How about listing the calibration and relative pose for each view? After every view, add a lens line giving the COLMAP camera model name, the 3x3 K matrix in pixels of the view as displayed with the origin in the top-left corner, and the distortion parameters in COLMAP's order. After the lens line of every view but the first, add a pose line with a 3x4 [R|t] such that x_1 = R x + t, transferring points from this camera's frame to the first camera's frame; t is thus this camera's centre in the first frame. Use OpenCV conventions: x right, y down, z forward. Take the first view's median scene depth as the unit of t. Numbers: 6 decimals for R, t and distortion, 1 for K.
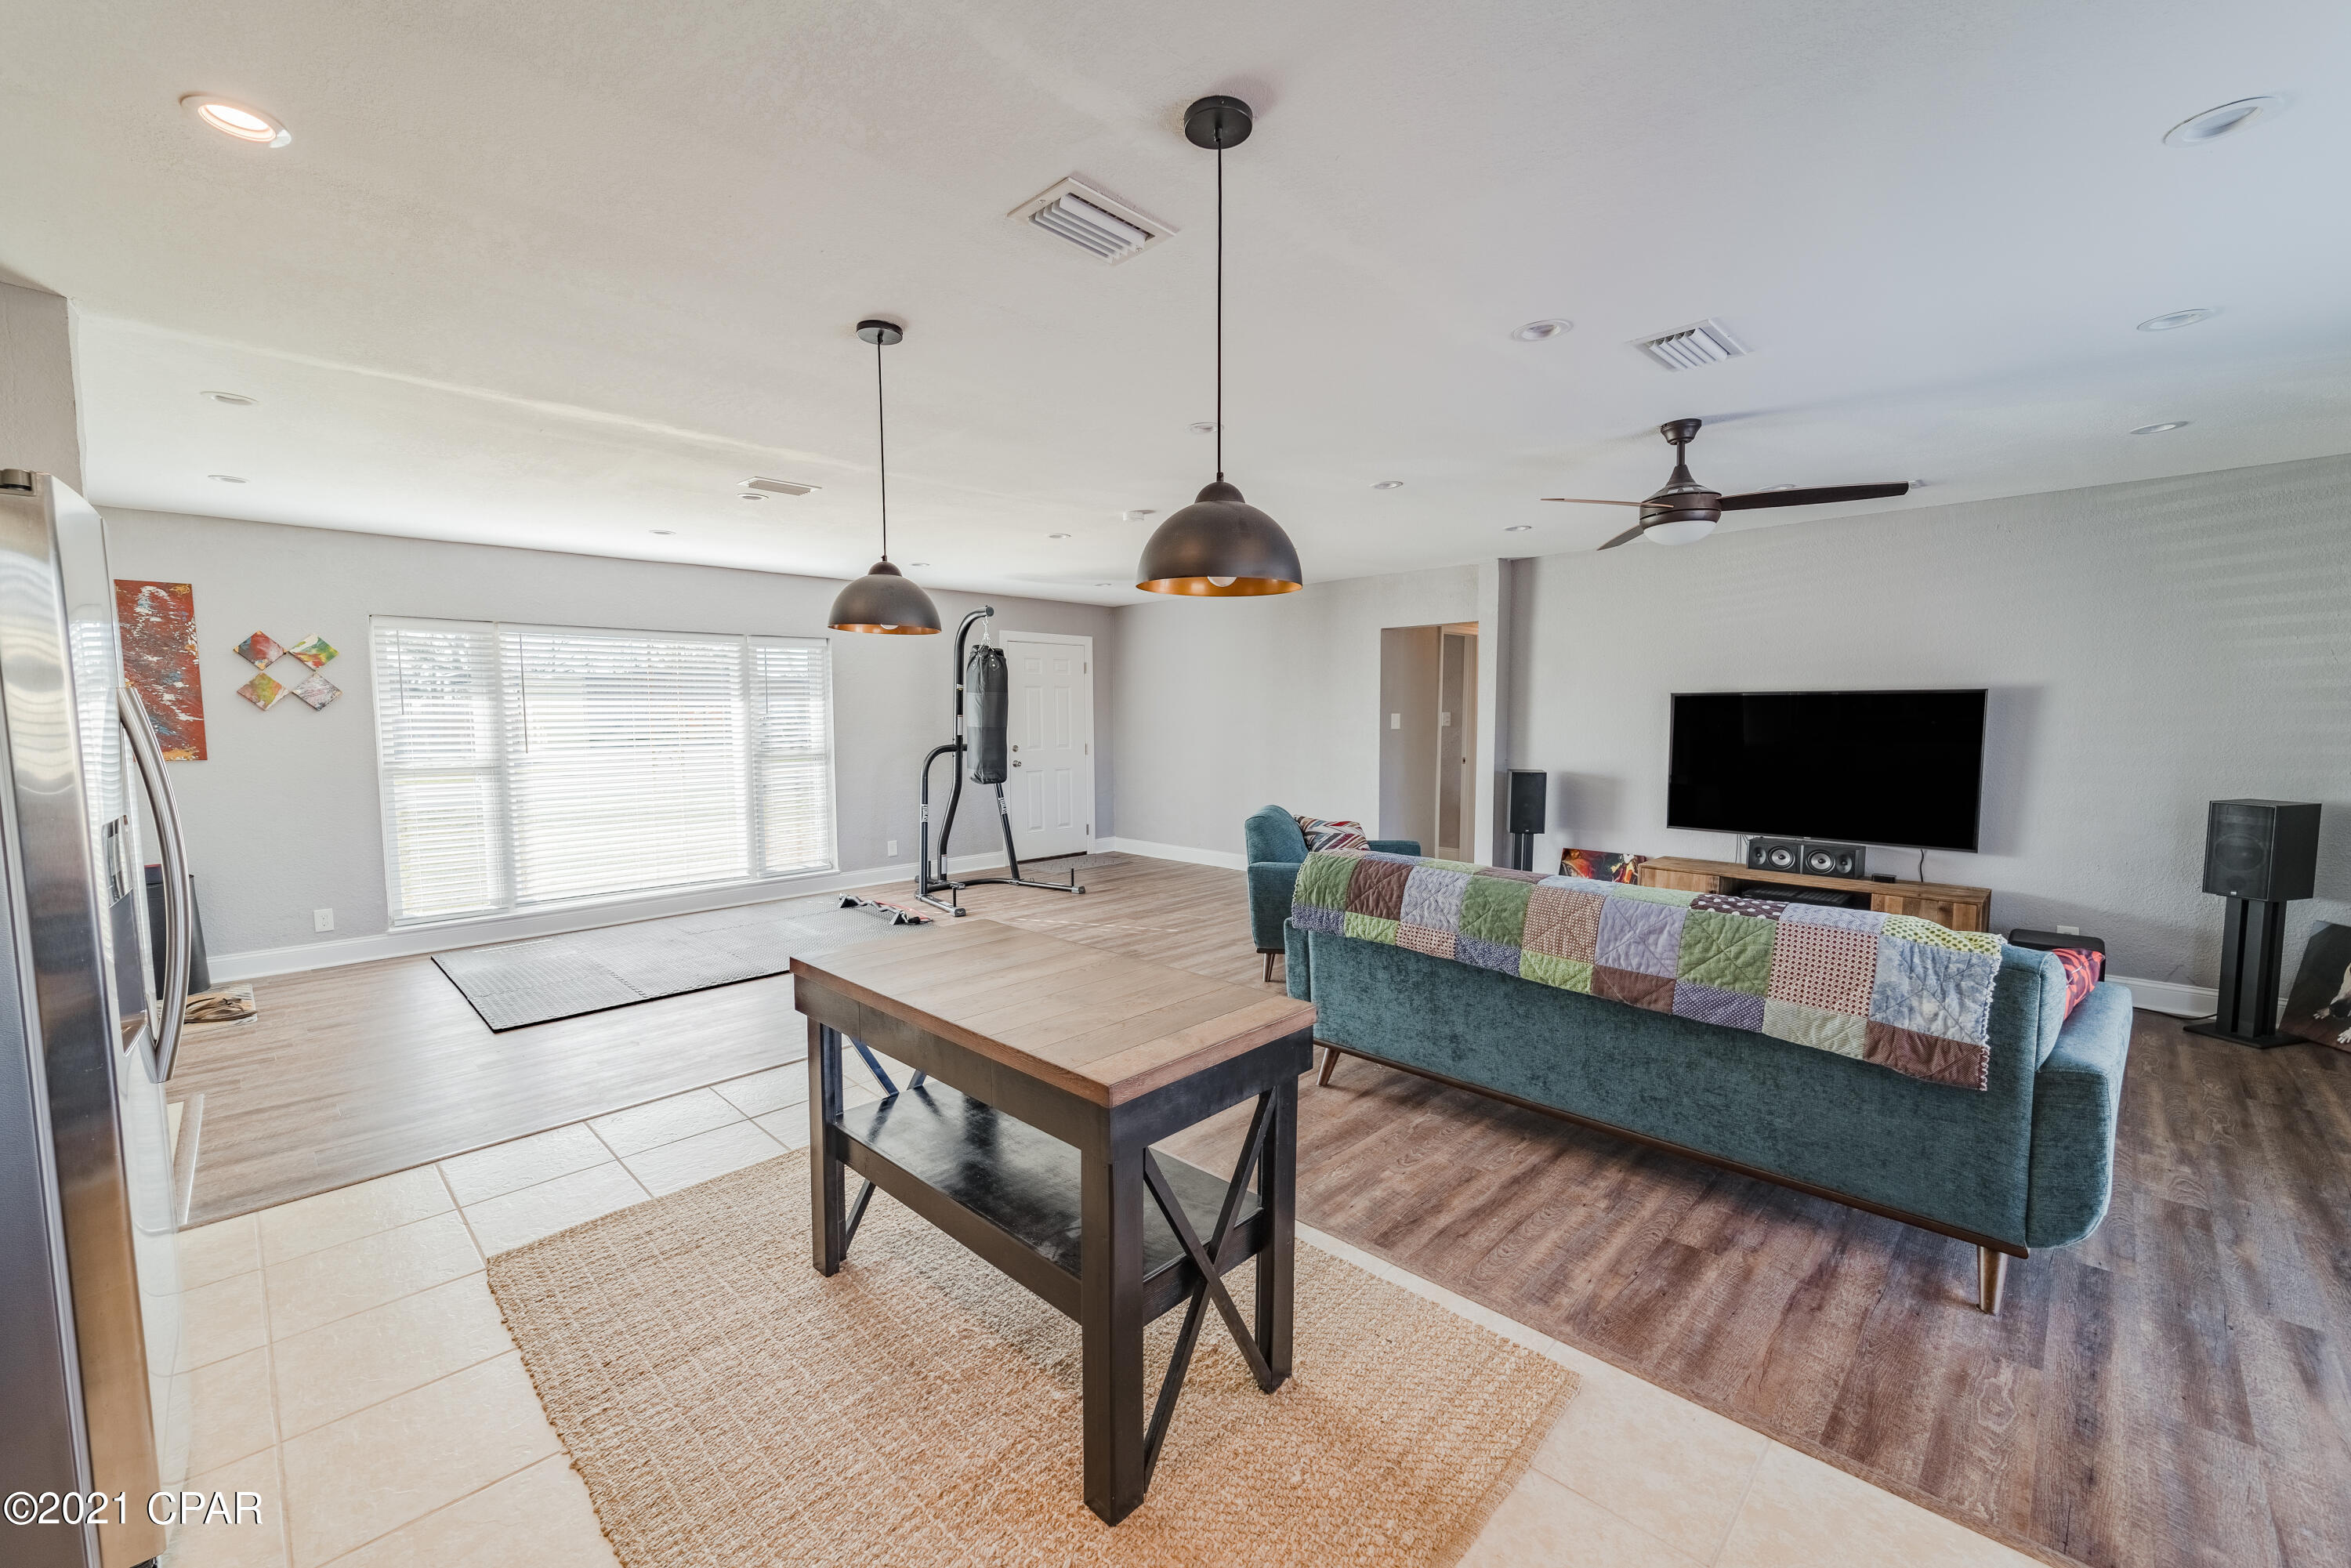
lens RADIAL K [[936.1, 0, 1158.7], [0, 936.1, 786.8], [0, 0, 1]] dist [-0.001222, -0.000861]
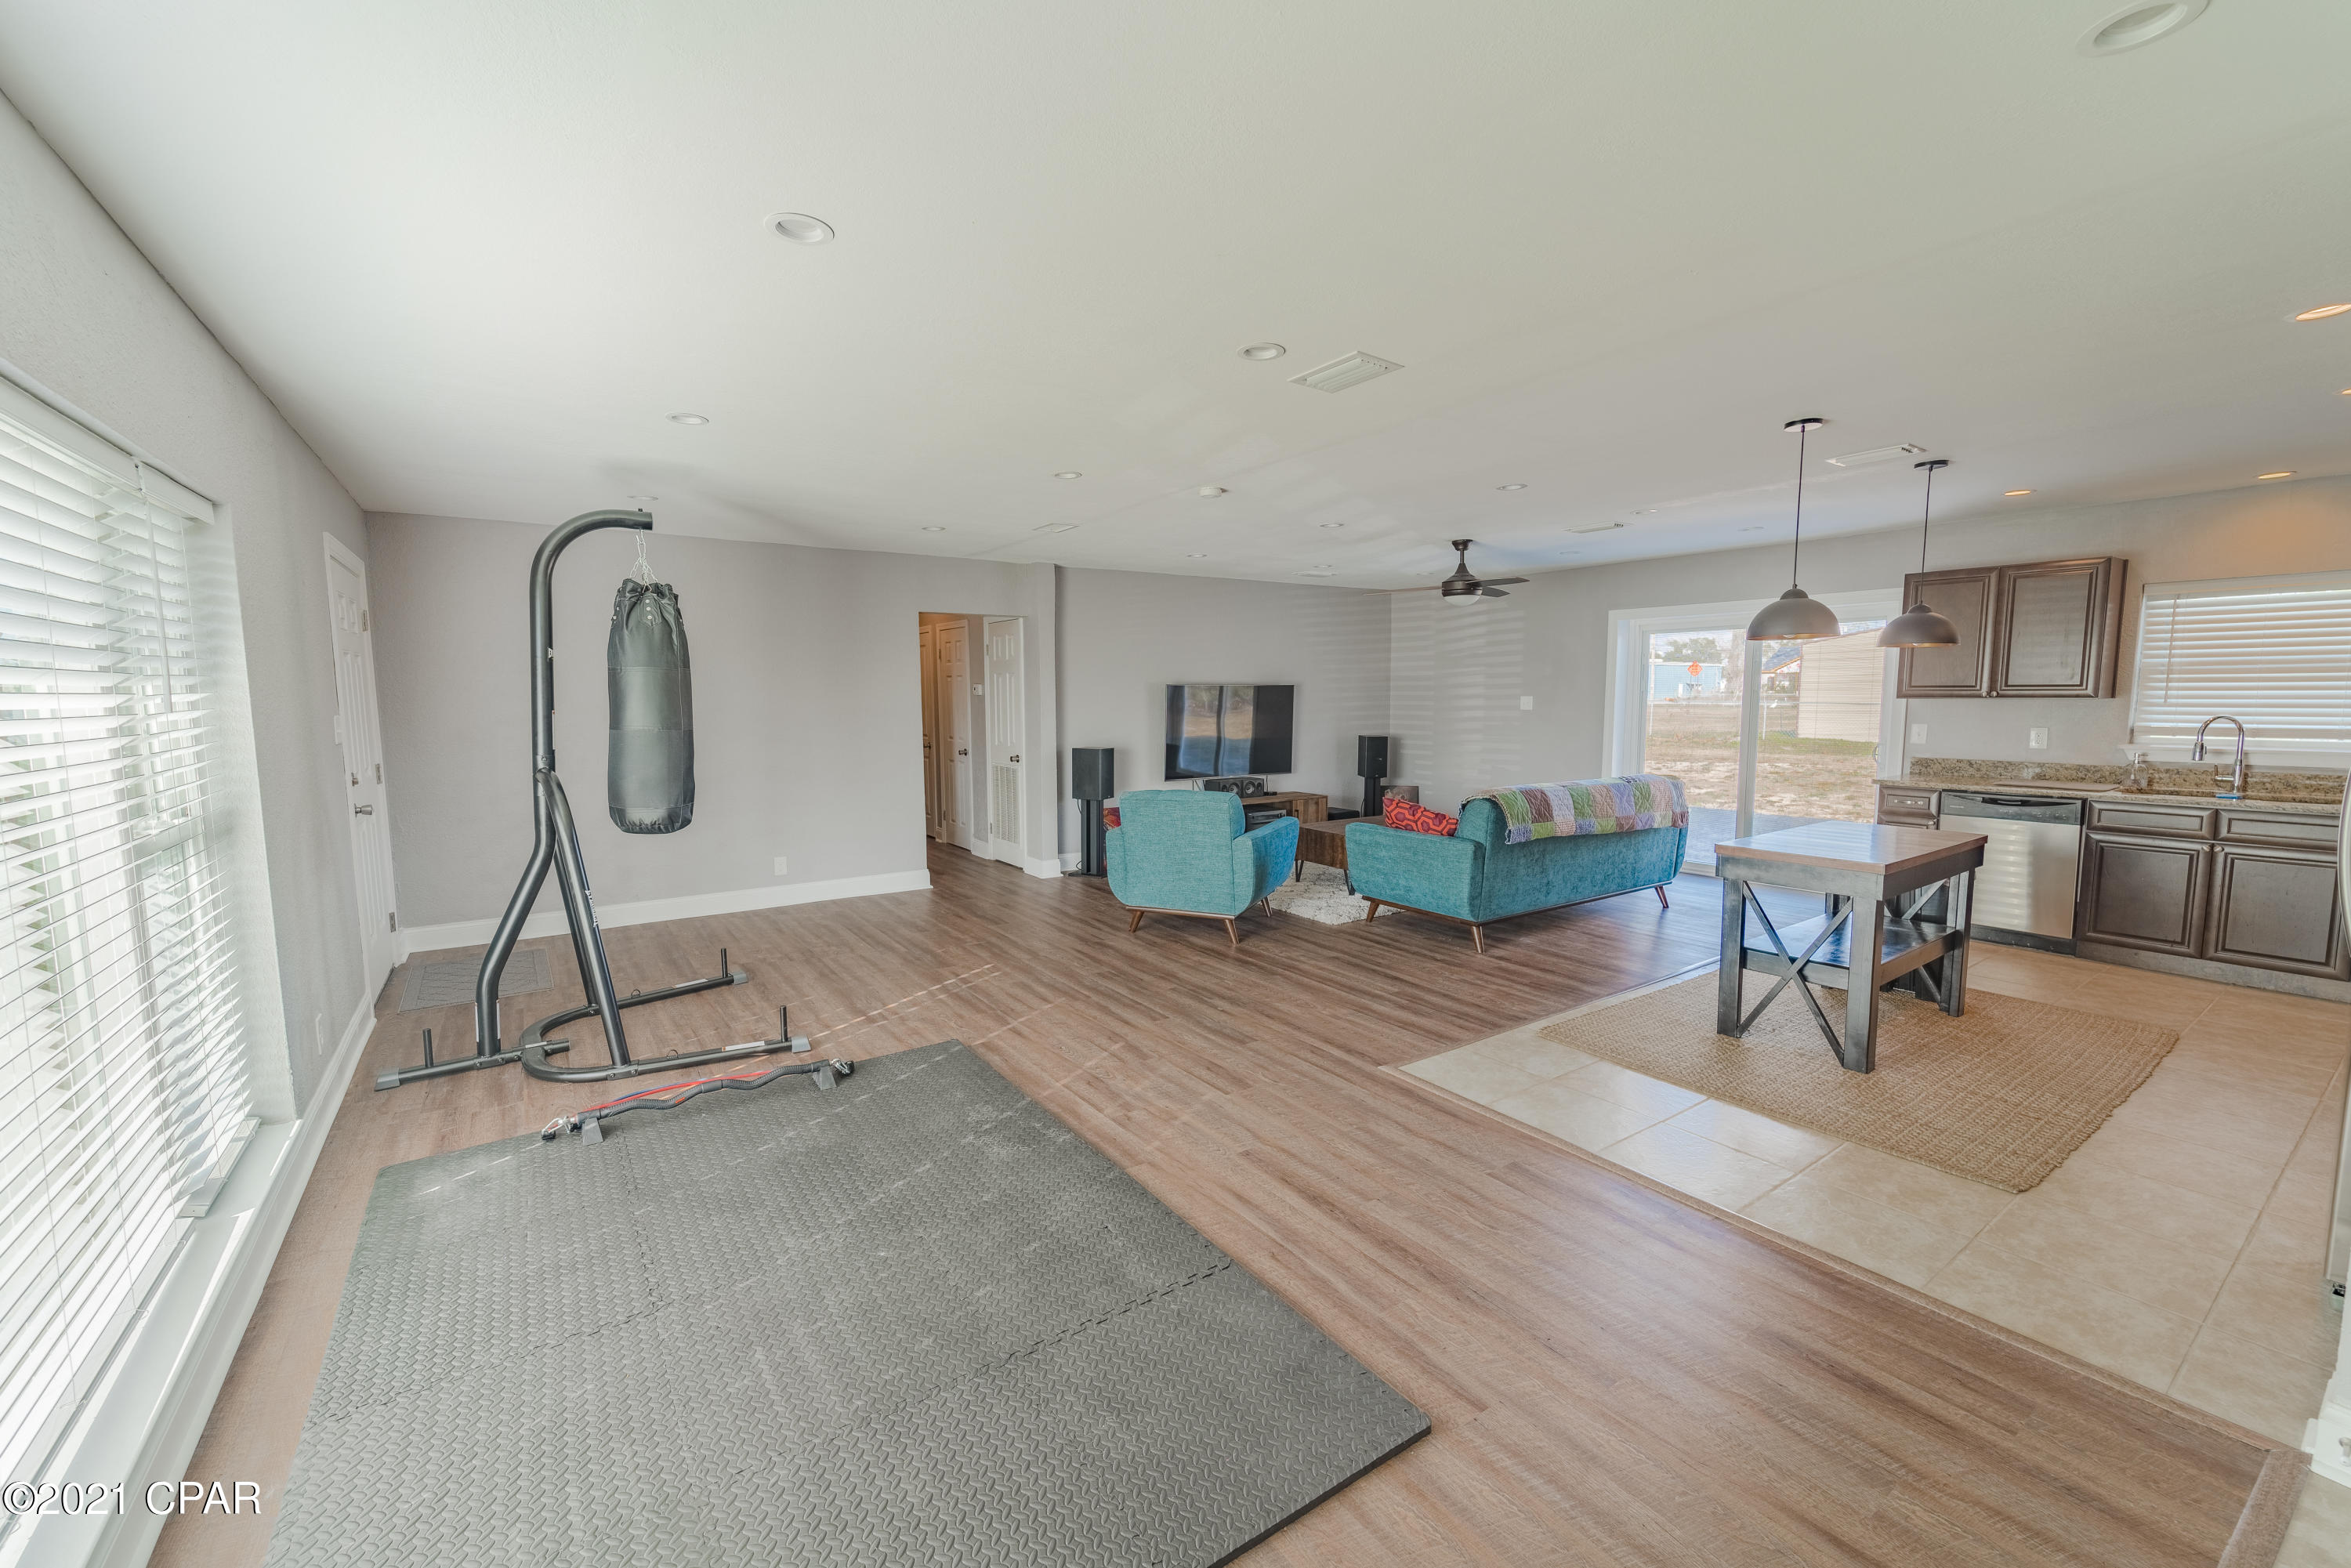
lens RADIAL K [[936.1, 0, 1155.8], [0, 936.1, 784.7], [0, 0, 1]] dist [-0.001222, -0.000861]
pose [[0.191148, -0.092863, 0.977159, -0.908421], [0.083826, 0.993422, 0.078011, -0.067601], [-0.977975, 0.066999, 0.197675, 0.814122]]
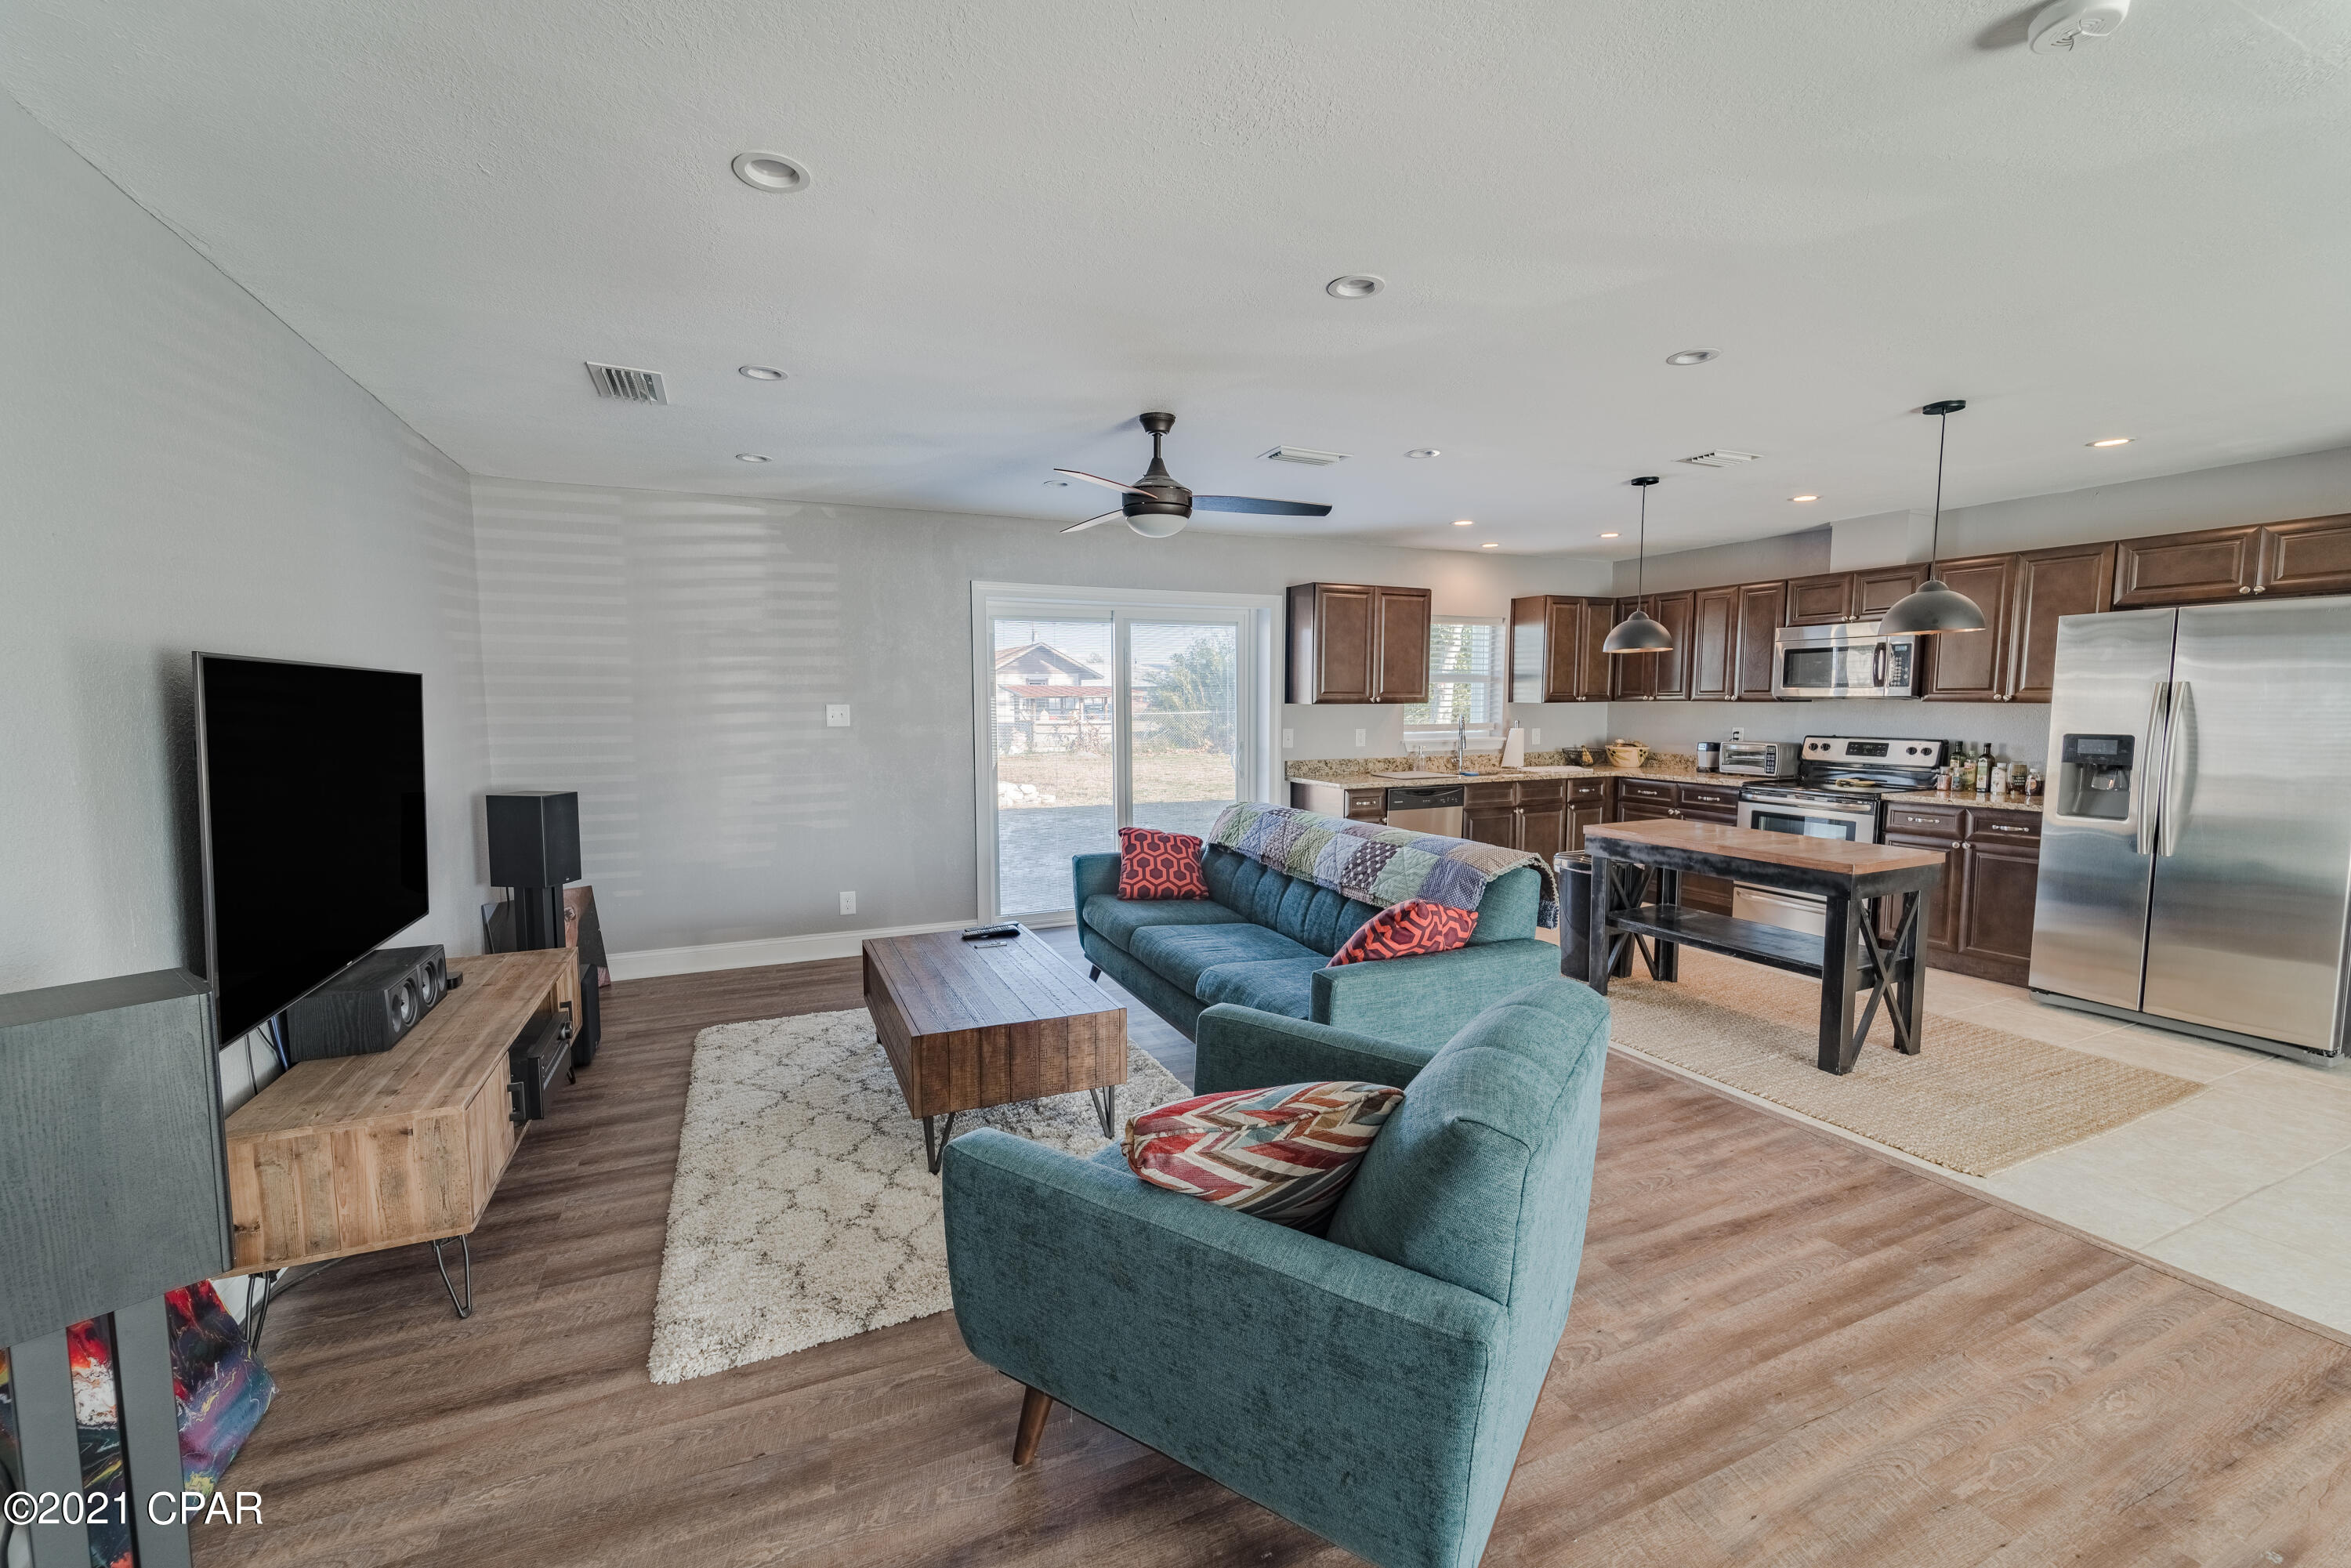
lens RADIAL K [[936.1, 0, 1159.5], [0, 936.1, 786.0], [0, 0, 1]] dist [-0.001222, -0.000861]
pose [[-0.931663, -0.024141, 0.362522, 0.117331], [0.037820, 0.985926, 0.162850, -0.102743], [-0.361351, 0.165431, -0.917637, 1.290283]]
